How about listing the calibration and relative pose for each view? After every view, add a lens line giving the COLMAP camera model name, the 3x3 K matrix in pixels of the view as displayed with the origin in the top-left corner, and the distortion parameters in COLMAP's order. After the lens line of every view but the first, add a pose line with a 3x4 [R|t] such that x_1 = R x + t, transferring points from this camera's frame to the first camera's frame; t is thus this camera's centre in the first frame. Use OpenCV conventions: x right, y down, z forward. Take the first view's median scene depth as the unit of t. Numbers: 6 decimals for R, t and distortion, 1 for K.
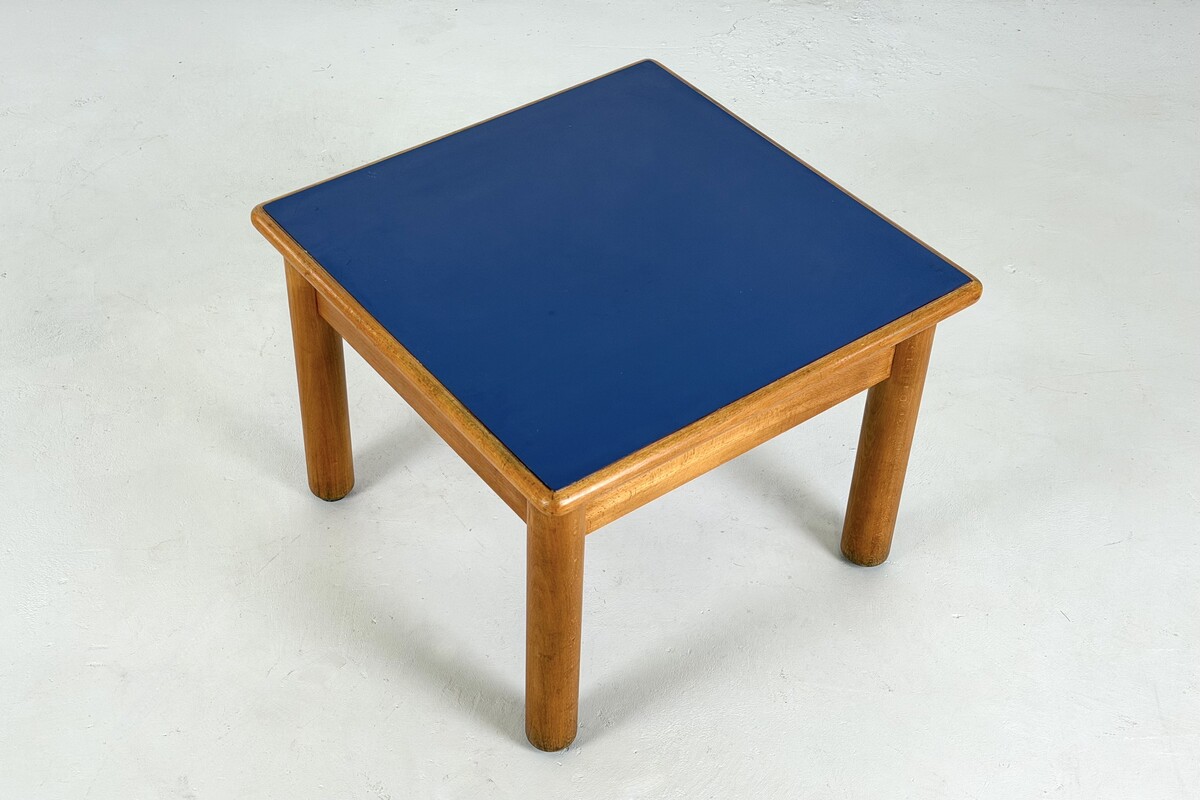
lens RADIAL K [[1730.8, 0, 562.8], [0, 1730.8, 398.3], [0, 0, 1]] dist [0.130266, -0.007631]
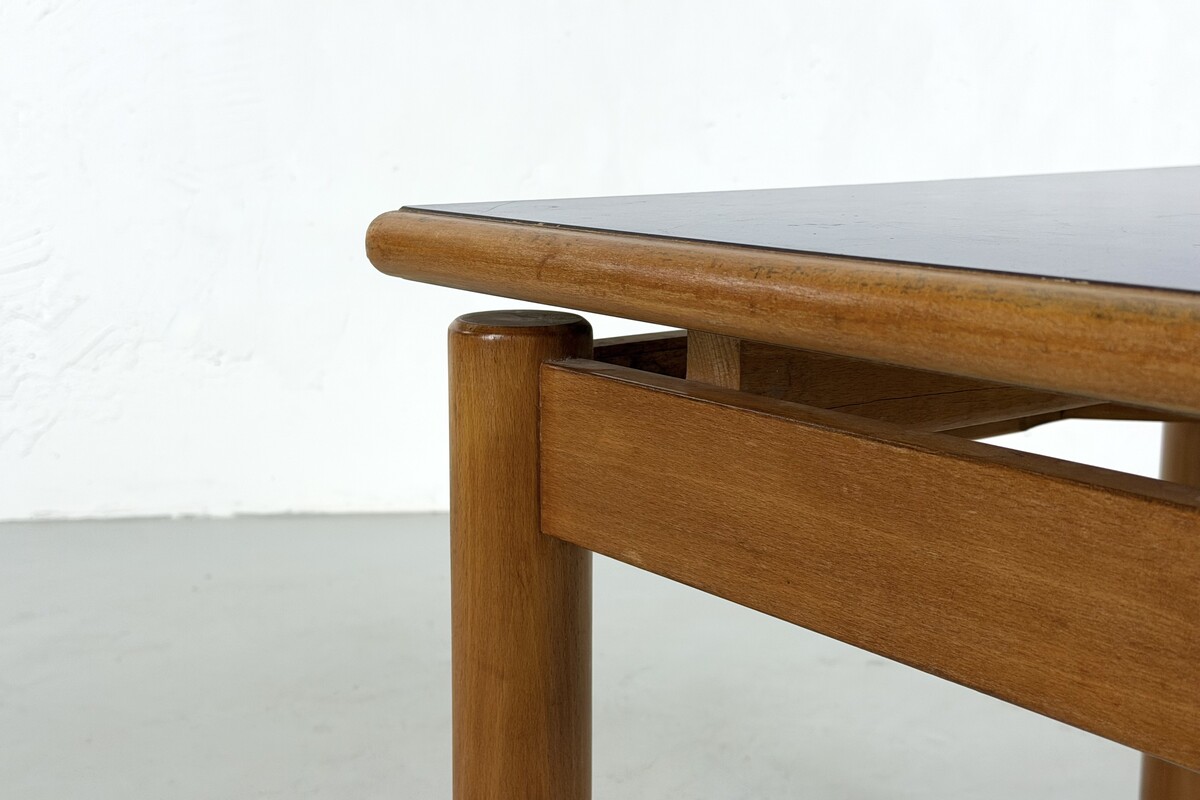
lens RADIAL K [[1558.1, 0, 603.2], [0, 1558.1, 357.7], [0, 0, 1]] dist [0.198252, 0.035541]
pose [[0.999534, -0.017977, 0.024666, -0.139074], [0.028778, 0.824344, -0.565357, 0.100096], [-0.010170, 0.565803, 0.824478, 0.745399]]
